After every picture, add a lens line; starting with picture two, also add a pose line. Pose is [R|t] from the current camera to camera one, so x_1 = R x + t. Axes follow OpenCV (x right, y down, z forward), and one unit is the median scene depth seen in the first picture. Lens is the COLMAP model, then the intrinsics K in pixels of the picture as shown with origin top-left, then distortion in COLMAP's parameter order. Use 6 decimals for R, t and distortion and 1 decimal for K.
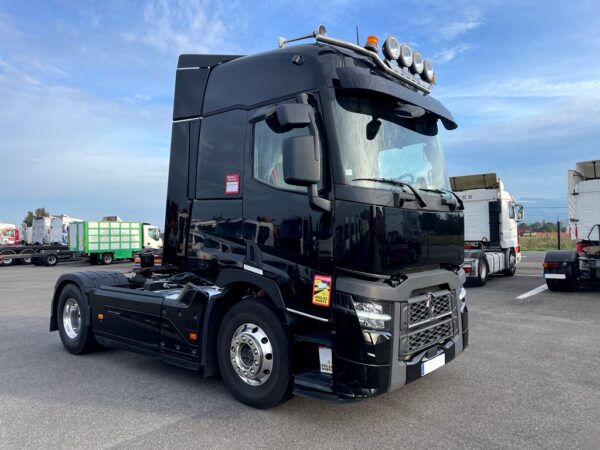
lens RADIAL K [[452.0, 0, 296.1], [0, 452.0, 224.1], [0, 0, 1]] dist [0.111562, -0.138095]
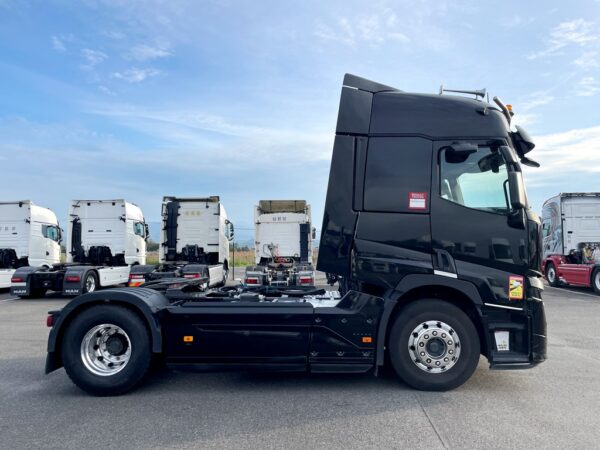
lens RADIAL K [[450.4, 0, 305.9], [0, 450.4, 224.4], [0, 0, 1]] dist [0.065746, -0.089644]
pose [[0.778092, 0.050609, 0.626109, -1.047475], [-0.025597, 0.998476, -0.048896, 0.034160], [-0.627629, 0.022019, 0.778201, 0.275782]]
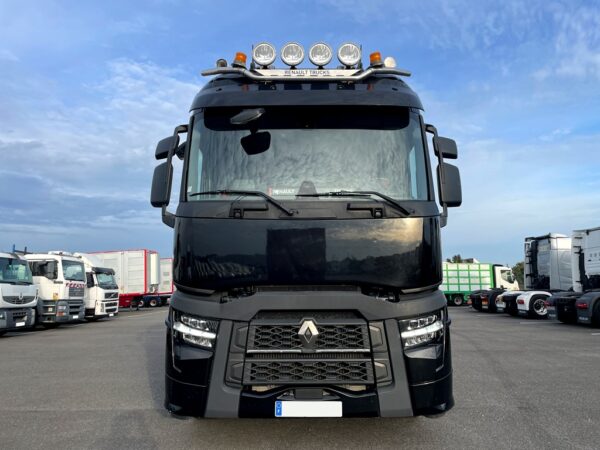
lens RADIAL K [[452.0, 0, 296.1], [0, 452.0, 224.1], [0, 0, 1]] dist [0.111562, -0.138095]
pose [[0.655501, -0.090639, -0.749736, 0.849138], [0.016242, 0.994234, -0.105997, 0.064630], [0.755020, 0.057304, 0.653193, 0.410942]]
